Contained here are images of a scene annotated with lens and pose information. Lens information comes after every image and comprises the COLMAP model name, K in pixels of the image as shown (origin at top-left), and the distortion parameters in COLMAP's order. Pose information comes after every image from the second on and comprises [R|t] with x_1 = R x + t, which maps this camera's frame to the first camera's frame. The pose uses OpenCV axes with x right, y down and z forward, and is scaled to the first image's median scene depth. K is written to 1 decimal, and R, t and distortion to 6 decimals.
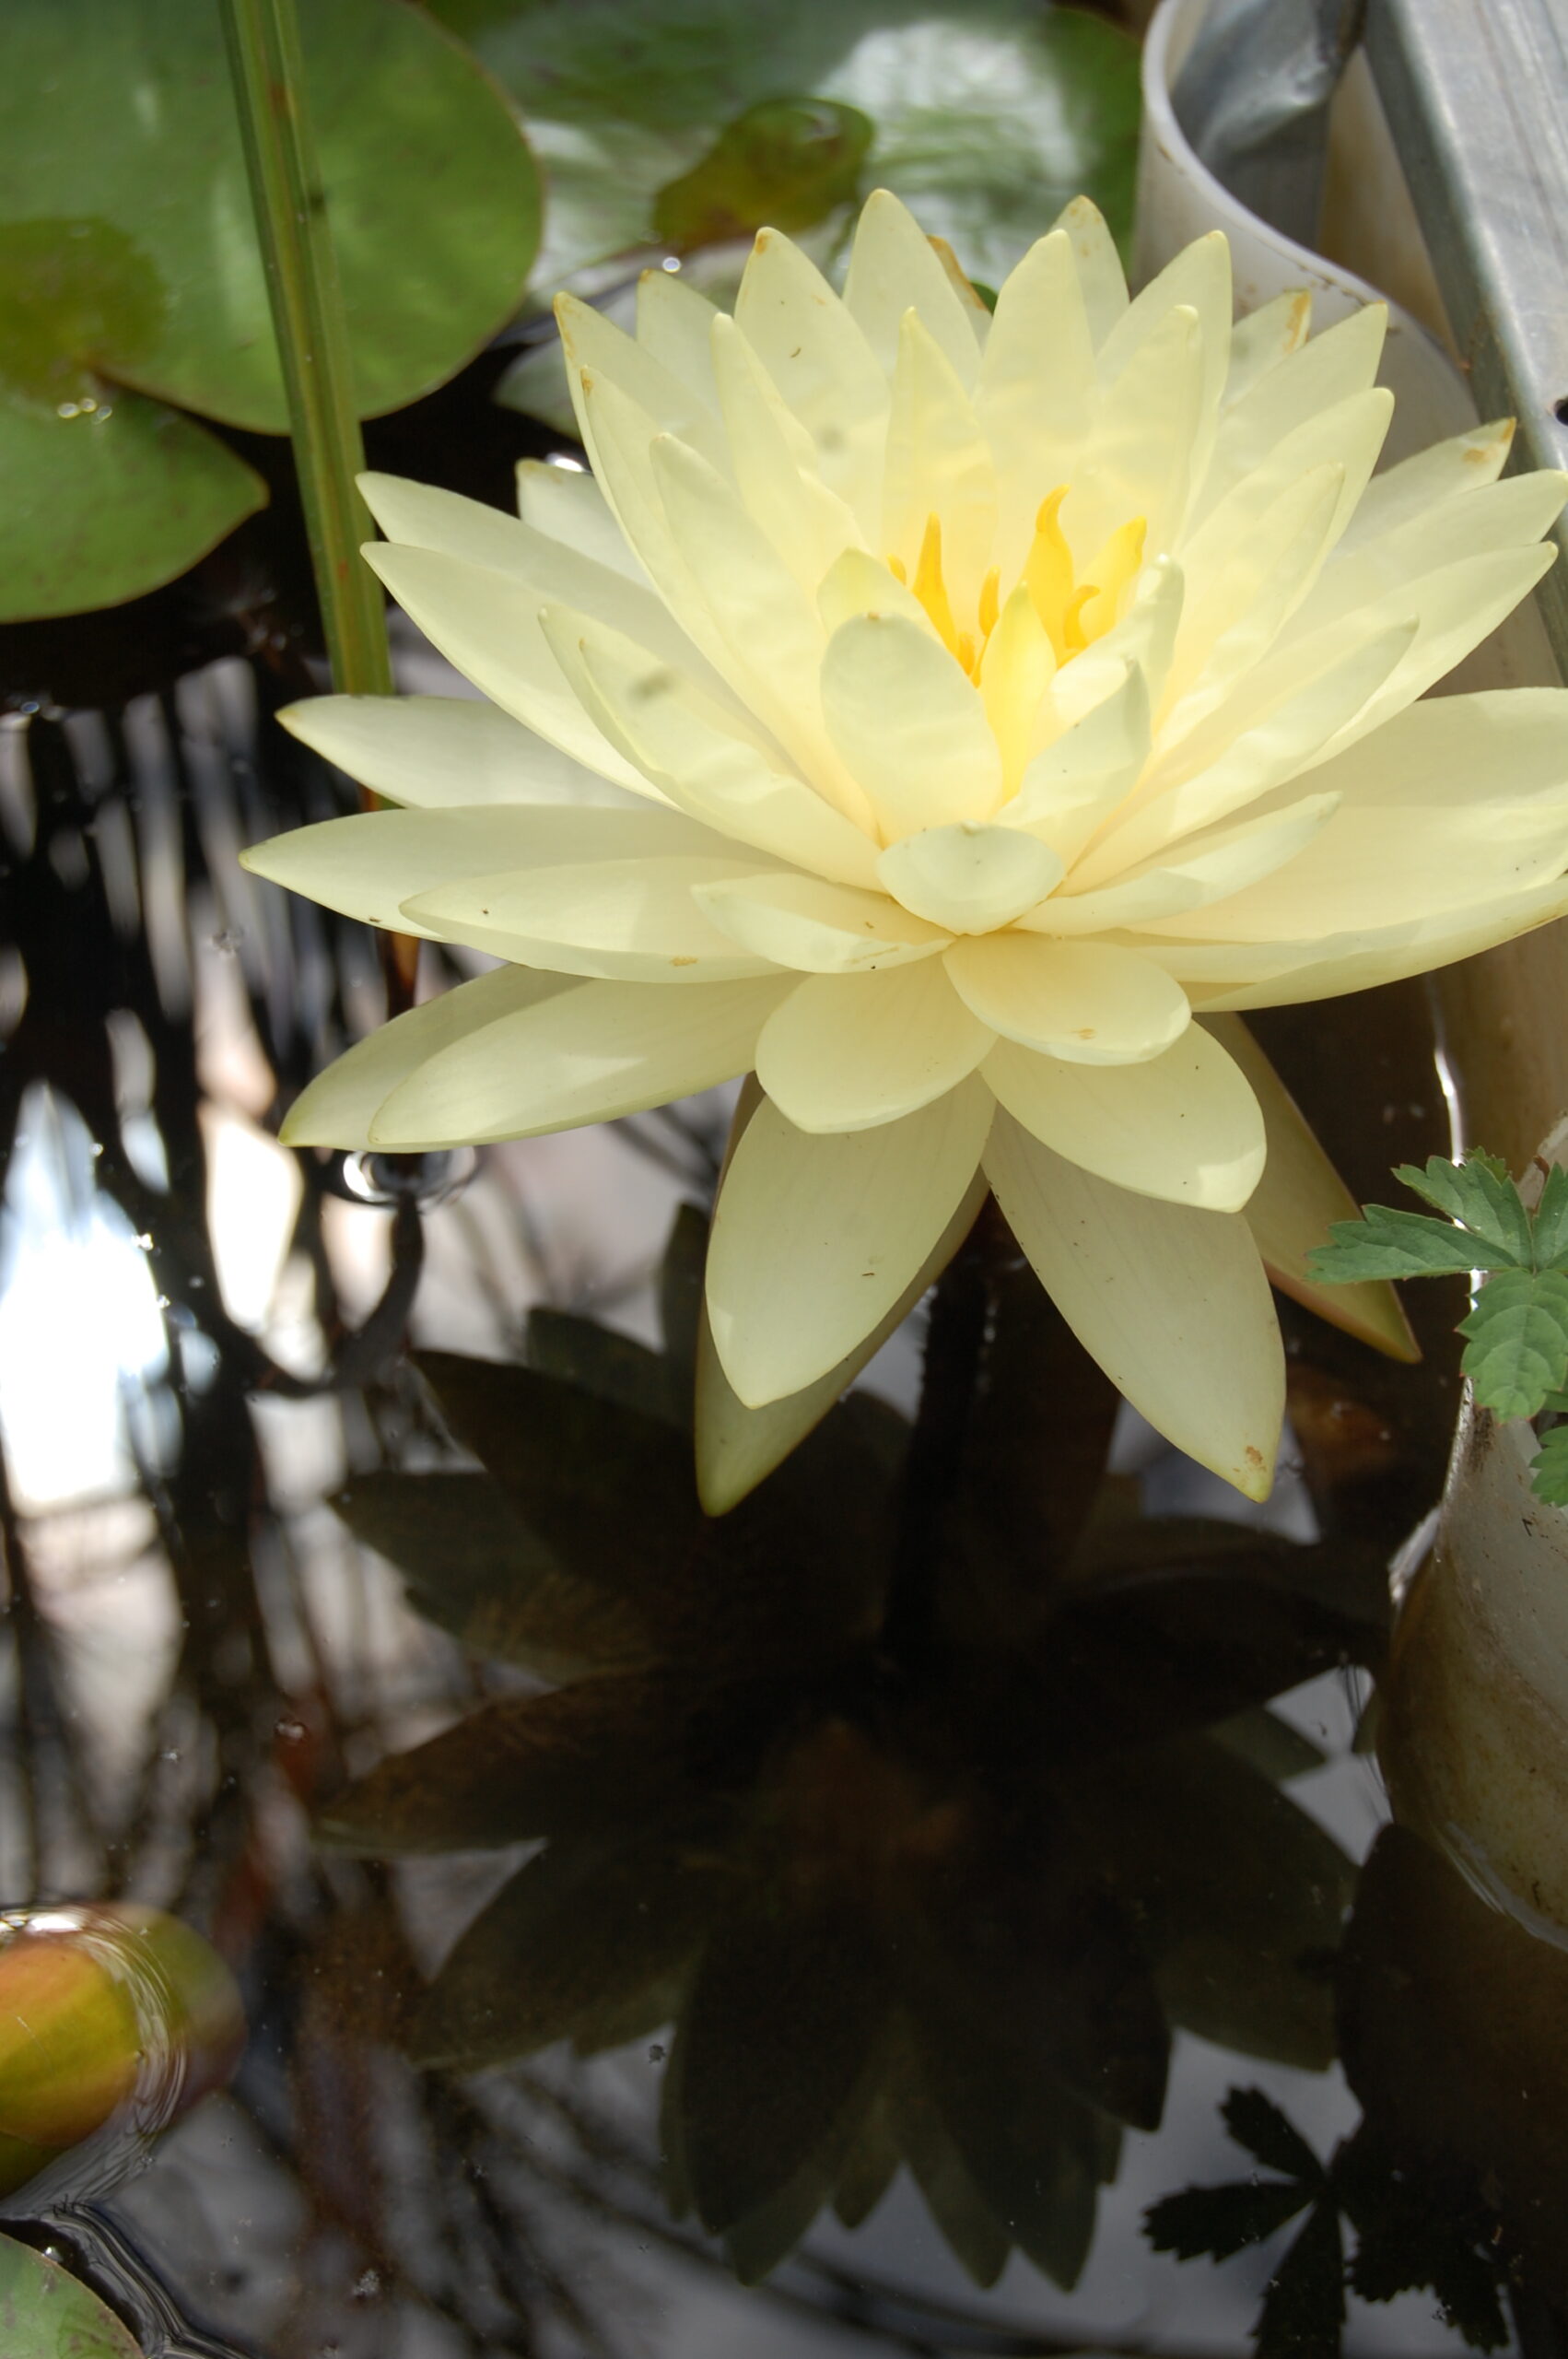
lens RADIAL K [[5579.6, 0, 784.0], [0, 5579.6, 1179.5], [0, 0, 1]] dist [-0.260366, -0.191490]
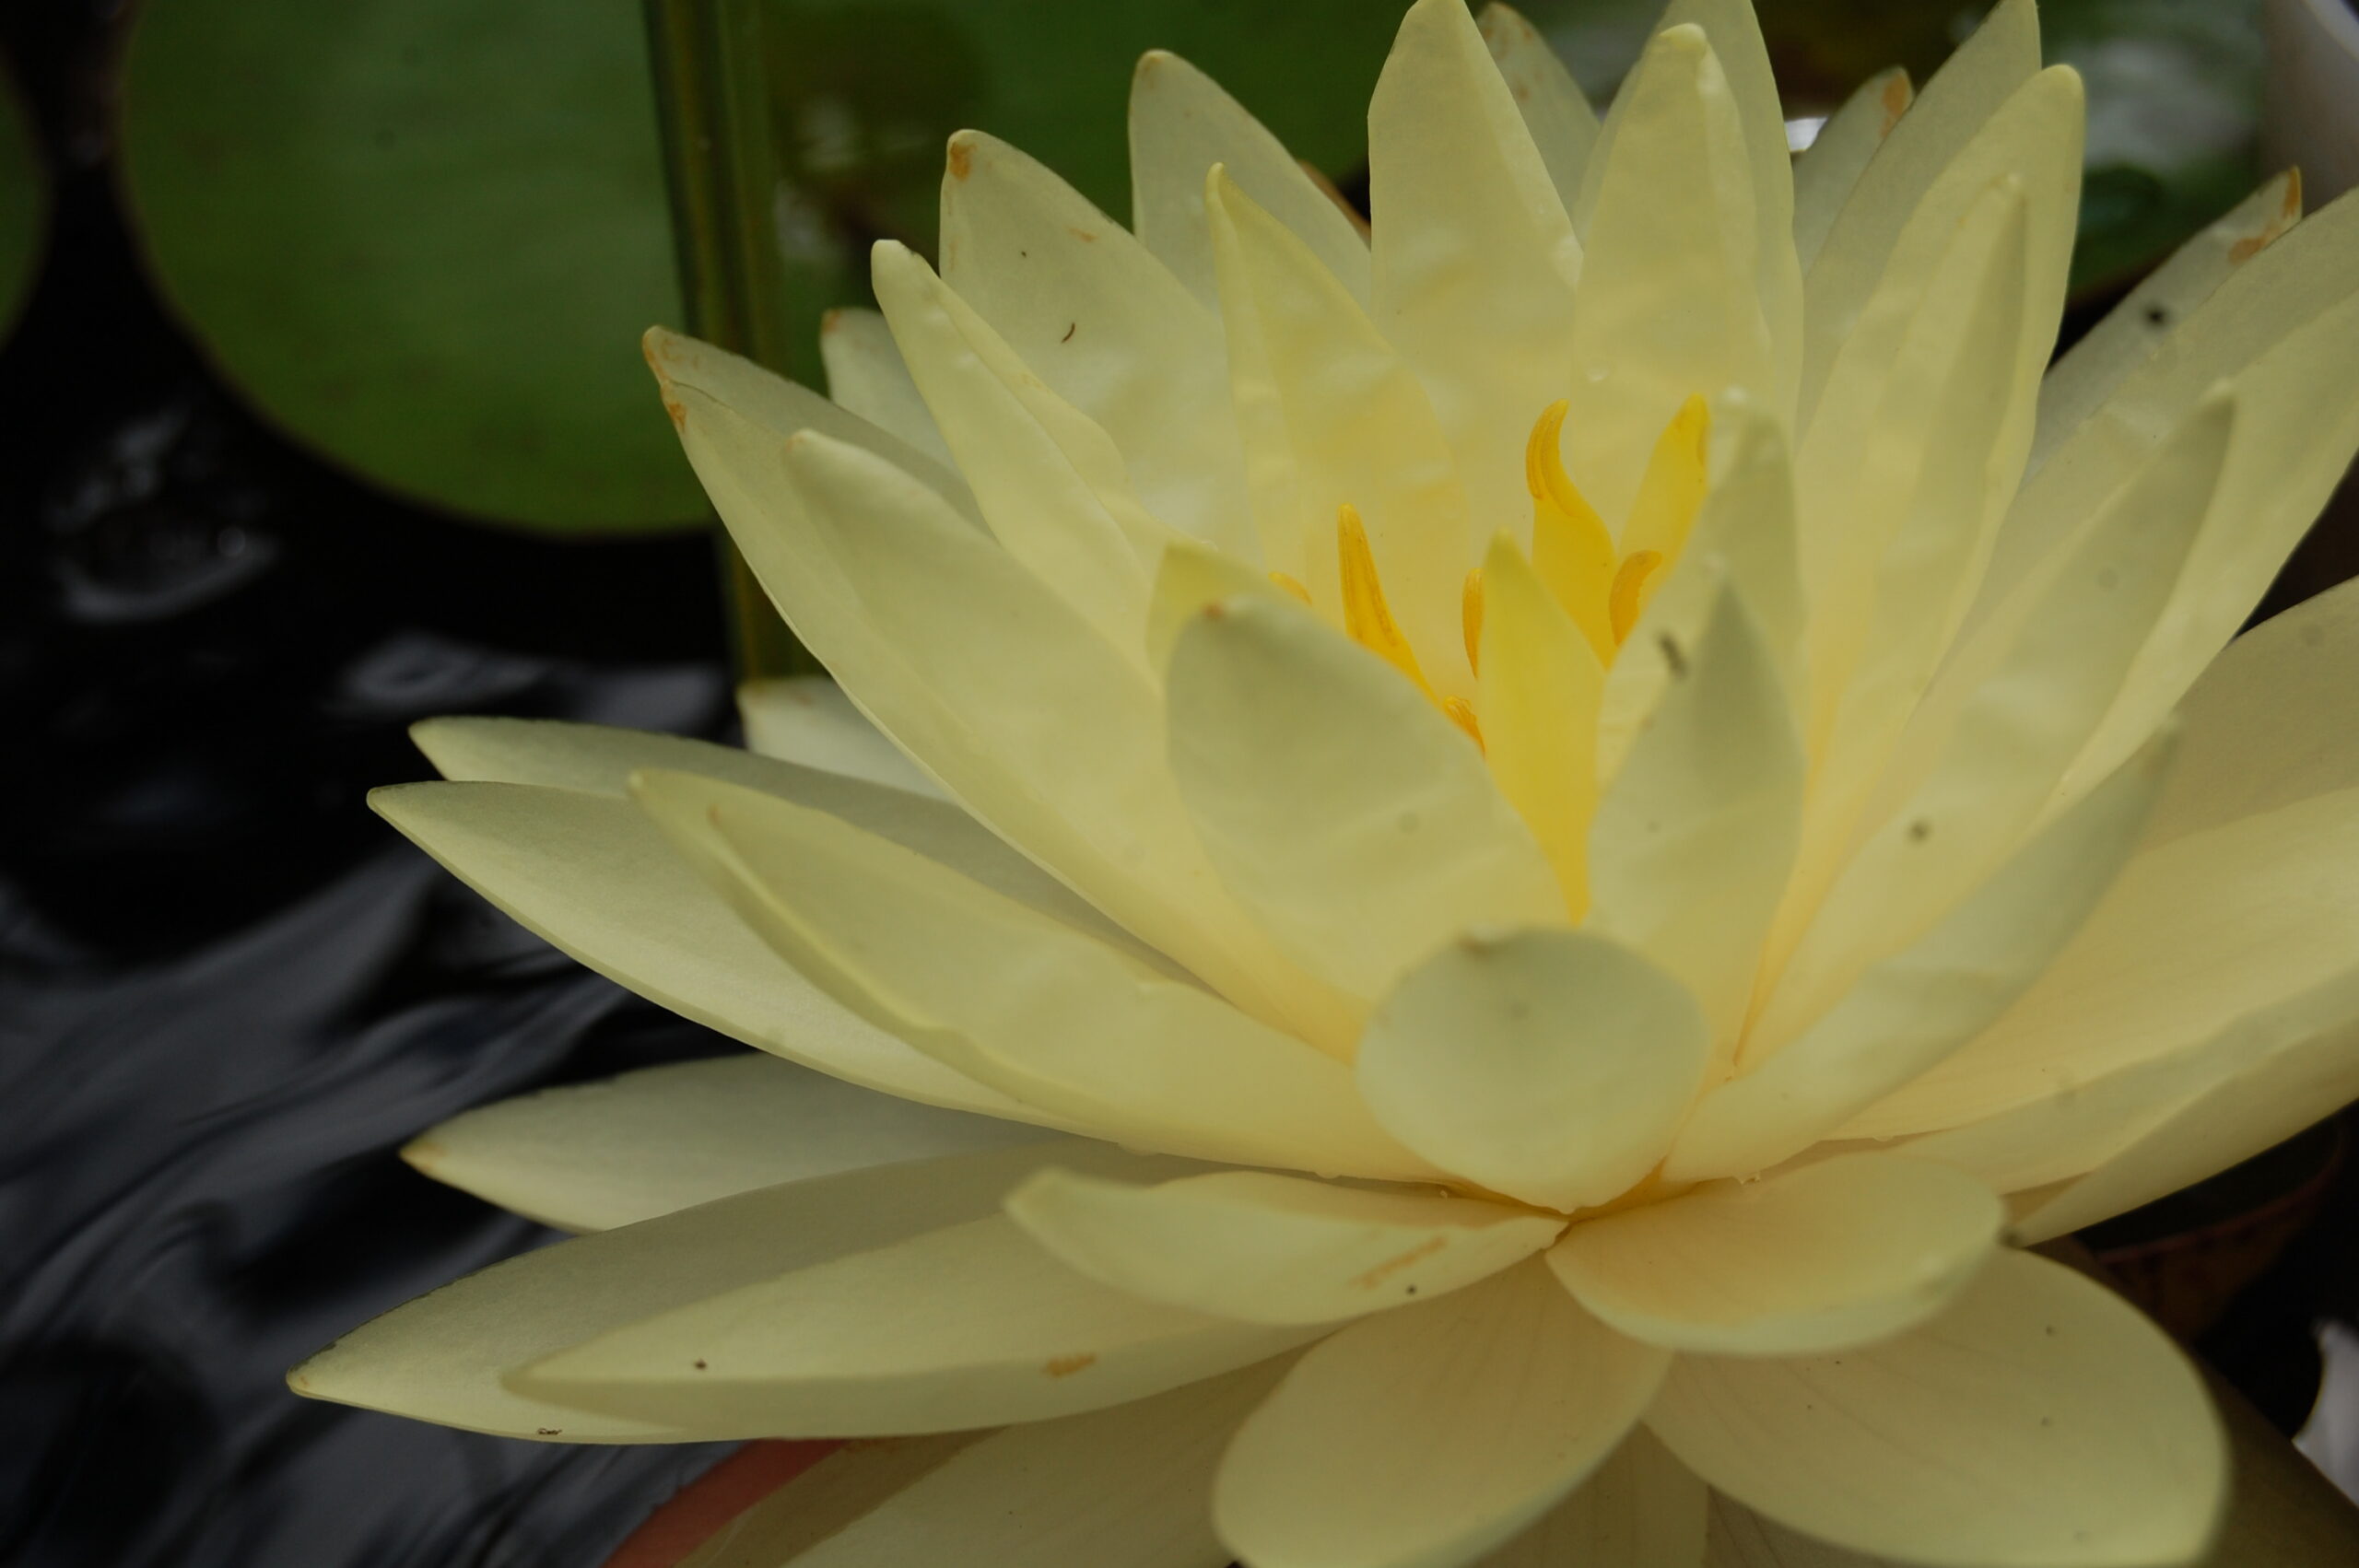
lens RADIAL K [[5579.6, 0, 1179.5], [0, 5579.6, 784.0], [0, 0, 1]] dist [-0.260366, -0.191490]
pose [[0.968946, -0.244178, -0.039005, 0.026029], [0.233805, 0.956049, -0.176935, 0.004788], [0.080494, 0.162321, 0.983449, 0.443753]]
